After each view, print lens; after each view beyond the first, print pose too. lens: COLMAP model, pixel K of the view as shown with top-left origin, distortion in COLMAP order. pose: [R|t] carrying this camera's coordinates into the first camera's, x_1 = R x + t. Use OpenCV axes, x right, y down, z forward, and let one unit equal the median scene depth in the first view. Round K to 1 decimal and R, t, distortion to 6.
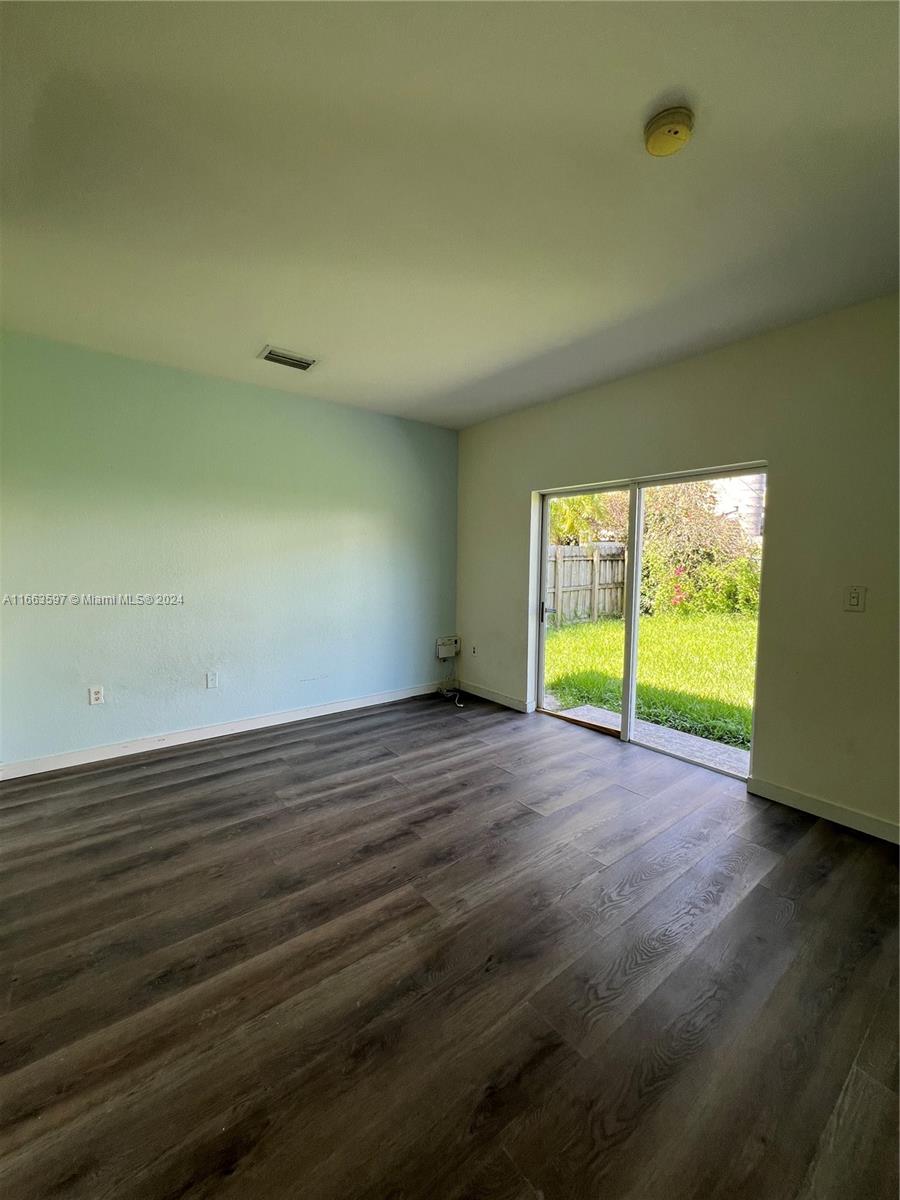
lens RADIAL K [[480.2, 0, 448.7], [0, 480.2, 594.7], [0, 0, 1]] dist [-0.000654, 0.000562]
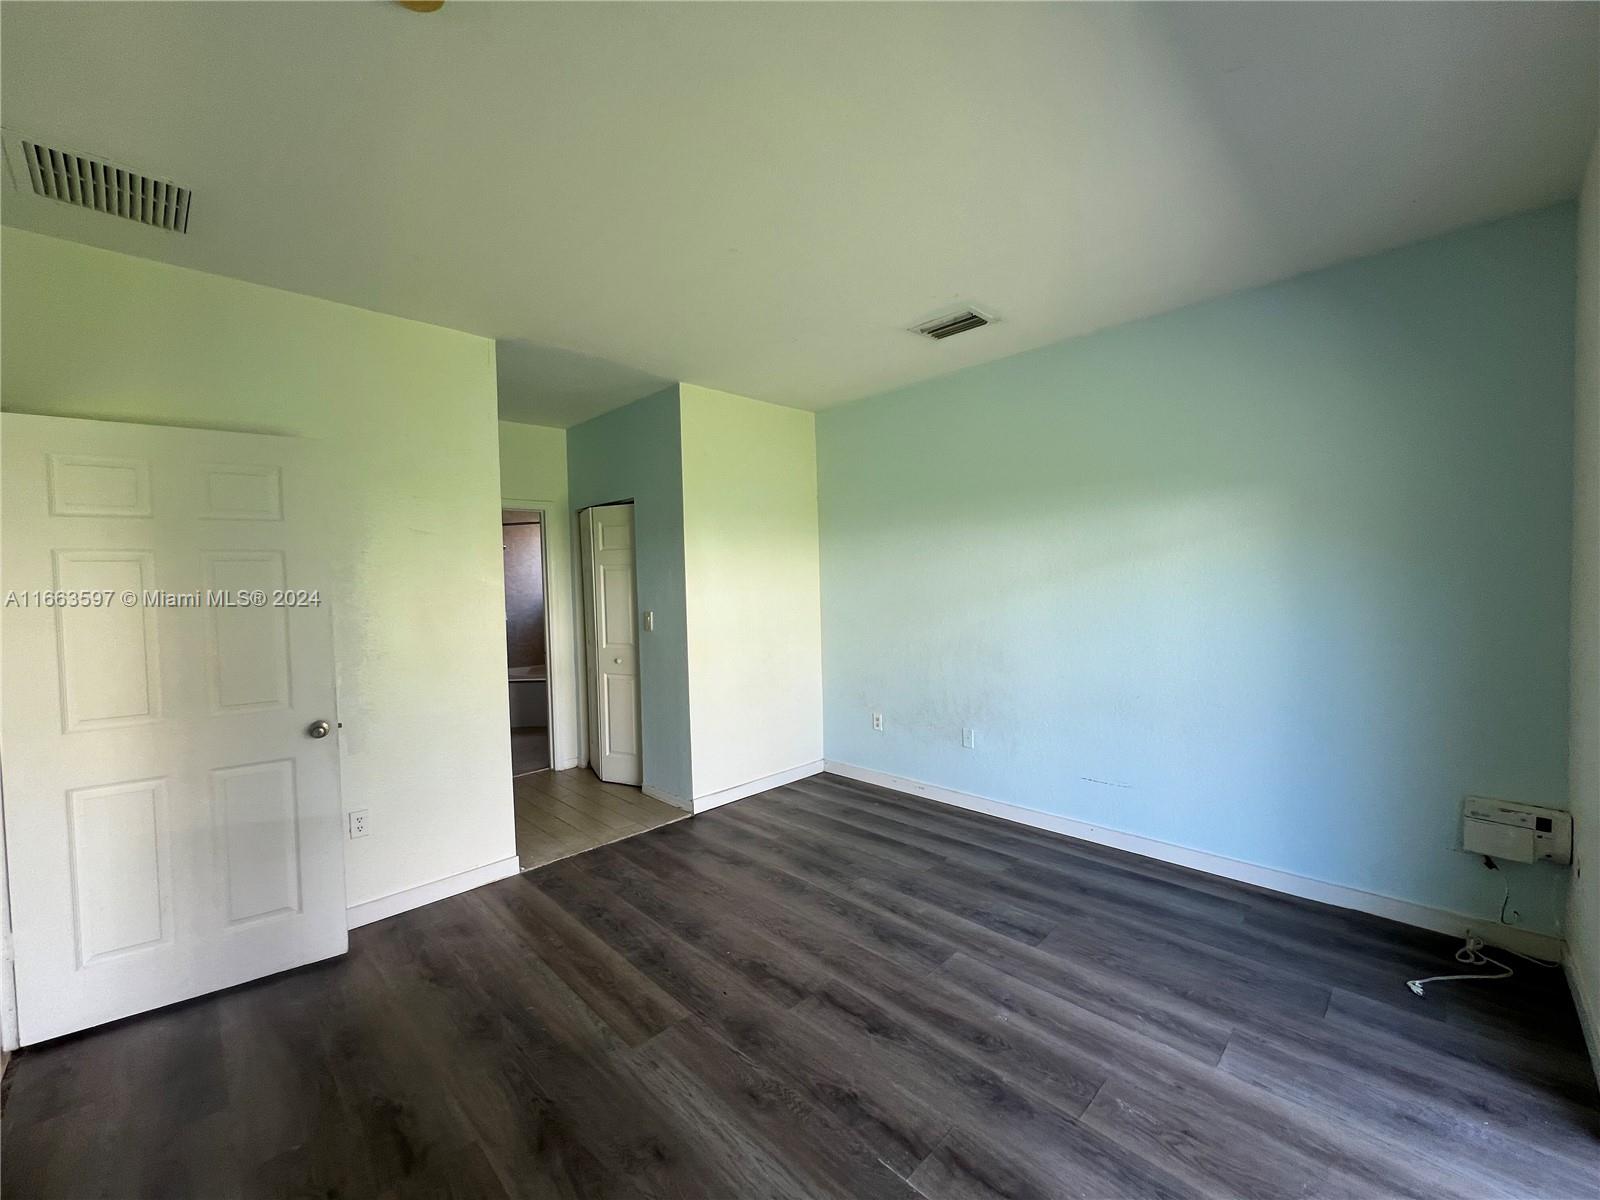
lens RADIAL K [[640.2, 0, 798.2], [0, 640.2, 600.9], [0, 0, 1]] dist [-0.000654, 0.000562]
pose [[0.117806, 0.018479, -0.992865, 0.621987], [-0.048795, 0.998727, 0.012799, -0.062207], [0.991837, 0.046939, 0.118557, 0.651567]]
